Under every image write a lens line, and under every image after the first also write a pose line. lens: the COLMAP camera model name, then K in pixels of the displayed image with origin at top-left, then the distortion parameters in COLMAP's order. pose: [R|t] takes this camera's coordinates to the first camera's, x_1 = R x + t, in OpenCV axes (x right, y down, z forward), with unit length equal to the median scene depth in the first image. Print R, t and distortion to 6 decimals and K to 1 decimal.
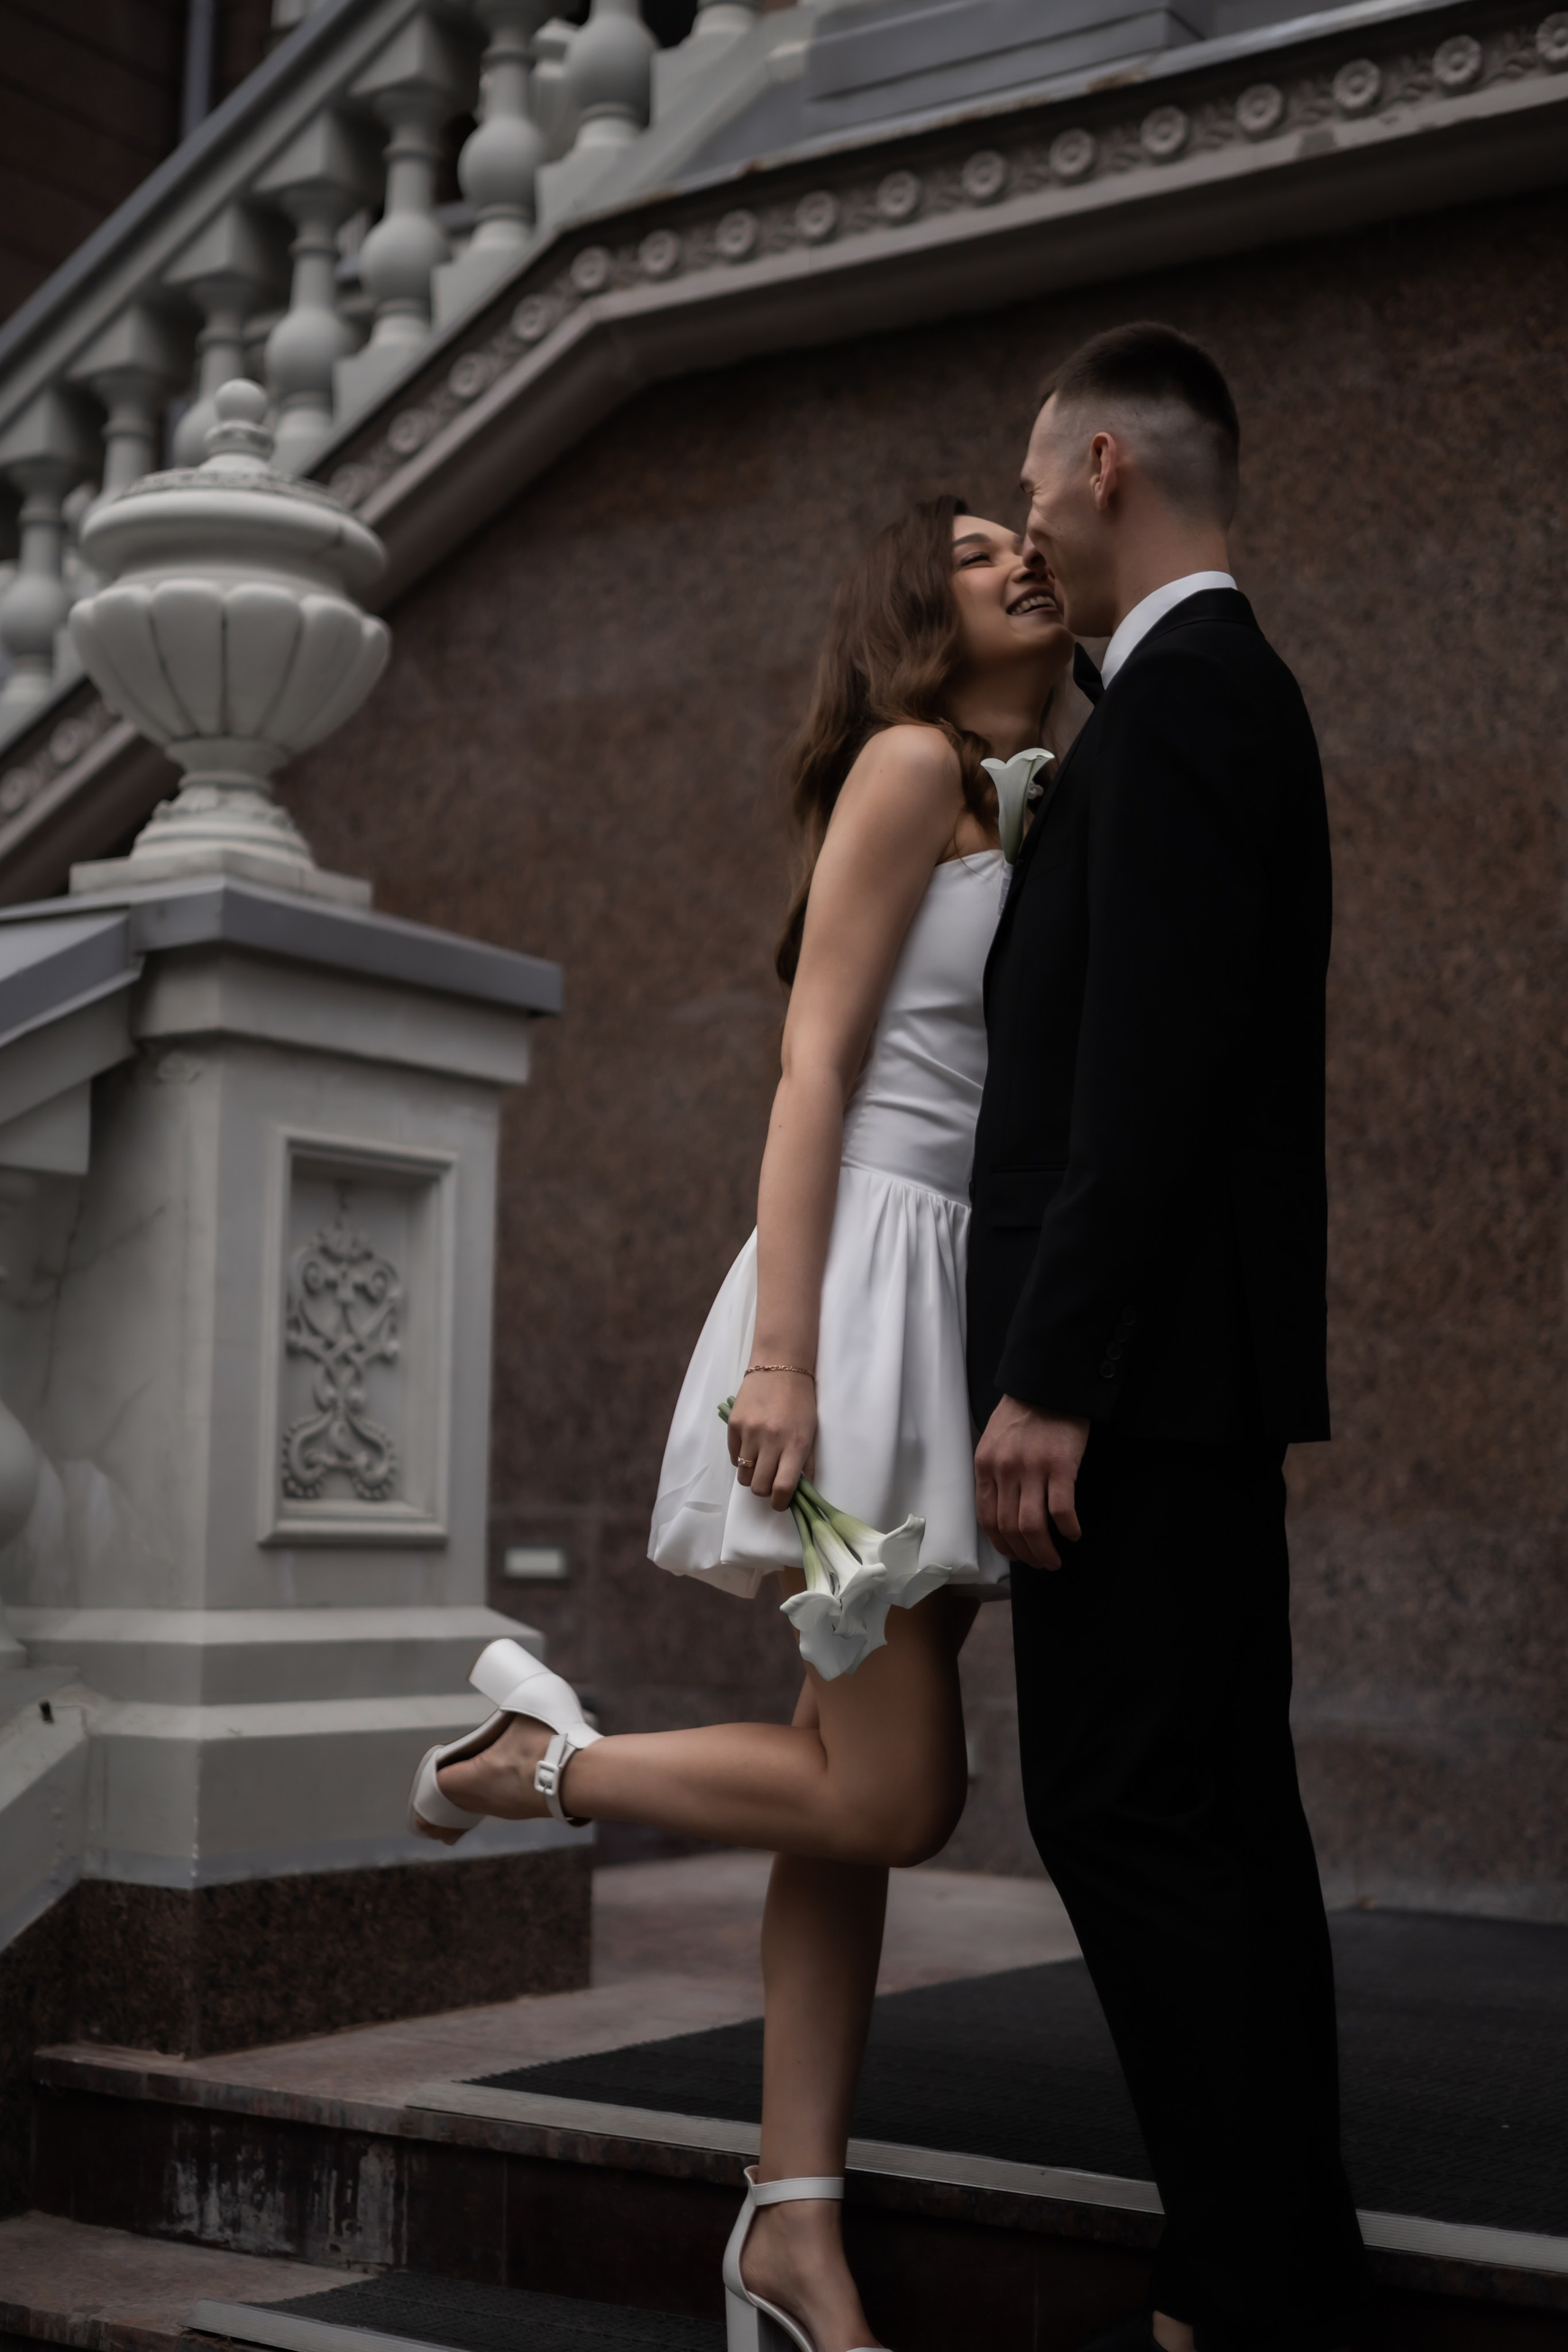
lens RADIAL K [[3459.7, 0, 784.0], [0, 3459.7, 1176.0], [0, 0, 1]] dist [0.204069, -0.845899]
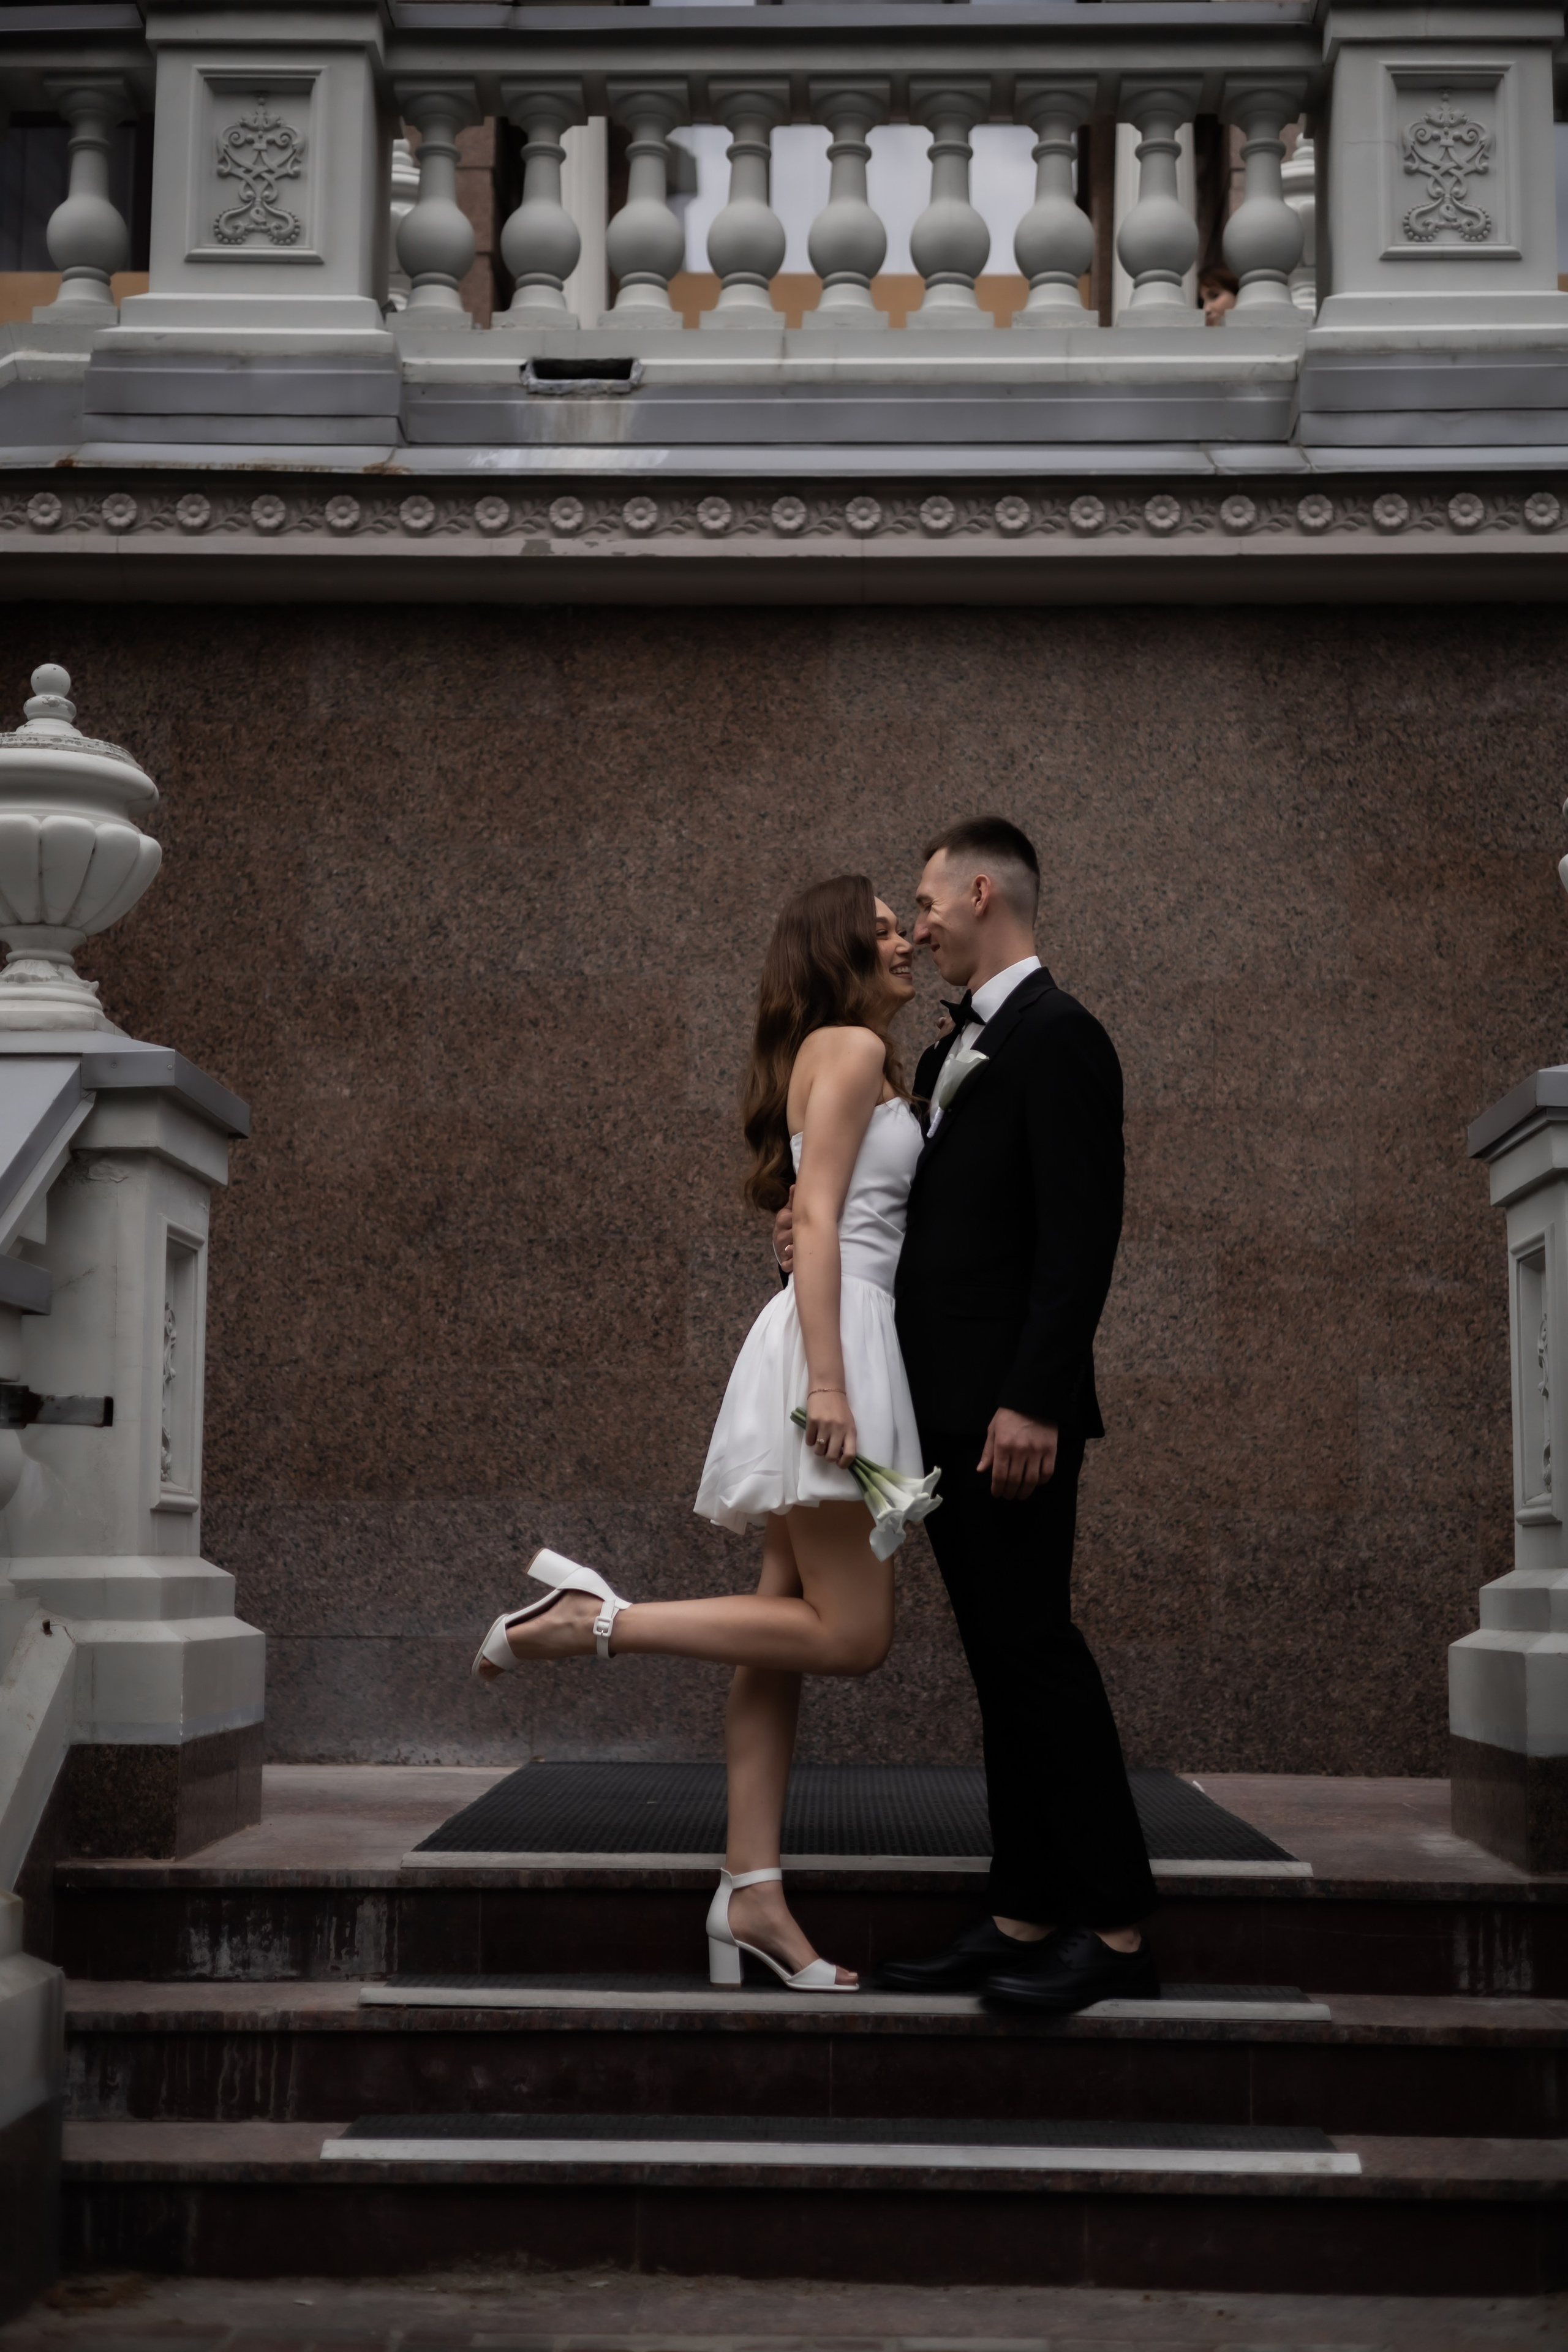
lens RADIAL K [[3269.3, 0, 784.0], [0, 3269.3, 1176.0], [0, 0, 1]] dist [0.194850, -0.835346]
pose [[0.831188, 0.051519, 0.553599, -0.526766], [-0.046482, 0.998651, -0.023147, -0.008627], [-0.554044, -0.006493, 0.832462, -0.201512]]
